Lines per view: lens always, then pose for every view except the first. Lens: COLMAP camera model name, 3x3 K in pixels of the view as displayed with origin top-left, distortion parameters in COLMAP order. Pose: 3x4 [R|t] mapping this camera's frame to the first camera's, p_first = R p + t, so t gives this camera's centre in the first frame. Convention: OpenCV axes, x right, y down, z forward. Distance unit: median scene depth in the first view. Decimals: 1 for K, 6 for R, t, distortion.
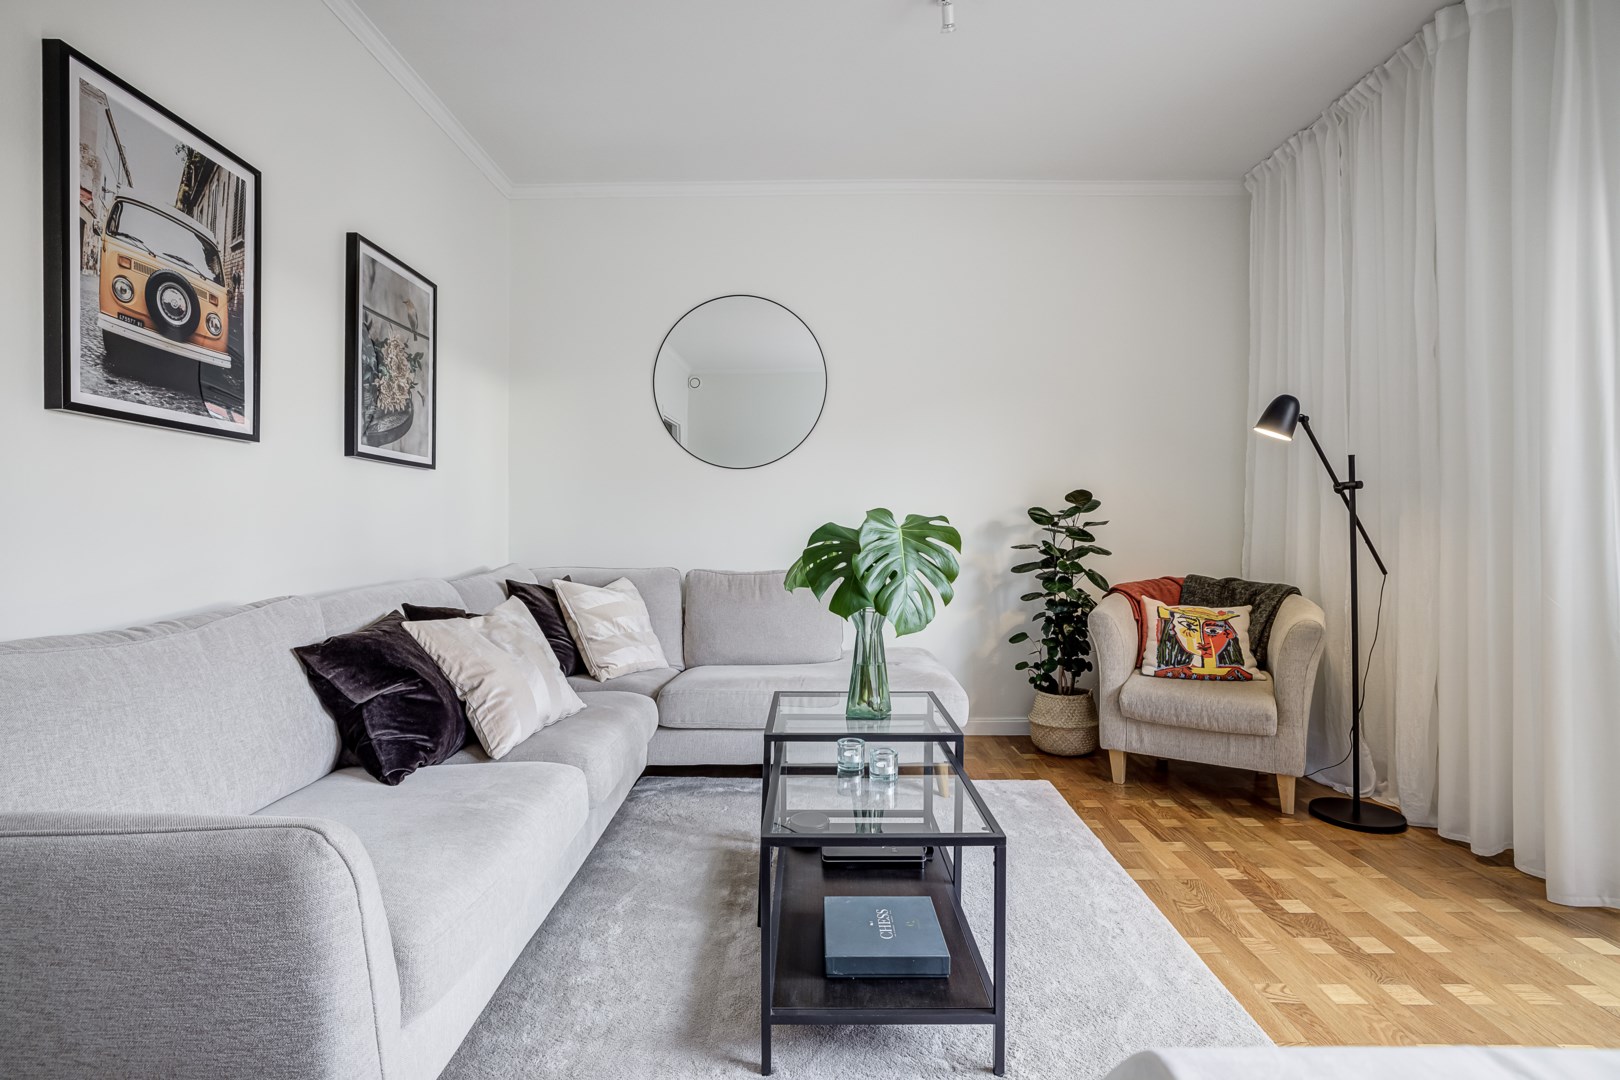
lens RADIAL K [[751.6, 0, 812.0], [0, 751.6, 531.8], [0, 0, 1]] dist [-0.005282, 0.003032]
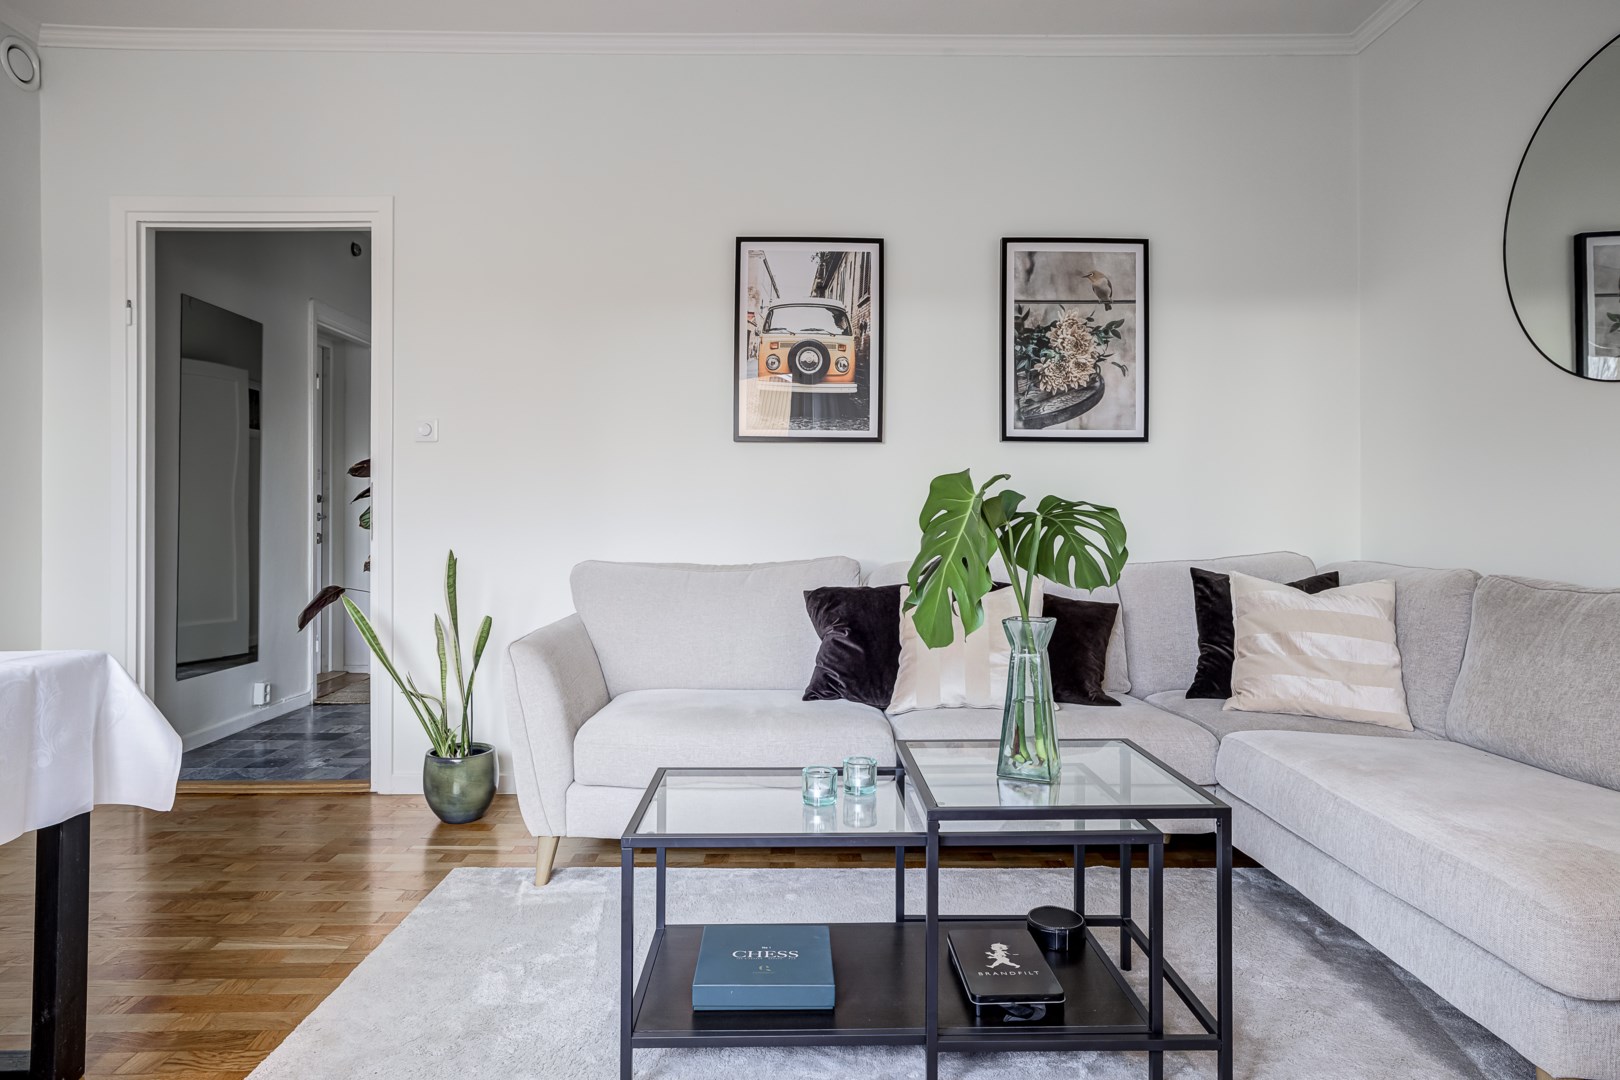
lens RADIAL K [[936.9, 0, 810.8], [0, 936.9, 538.0], [0, 0, 1]] dist [-0.021719, 0.003333]
pose [[0.009716, 0.017097, -0.999807, 0.990517], [-0.003059, 0.999850, 0.017068, 0.024544], [0.999948, 0.002893, 0.009767, 0.914019]]
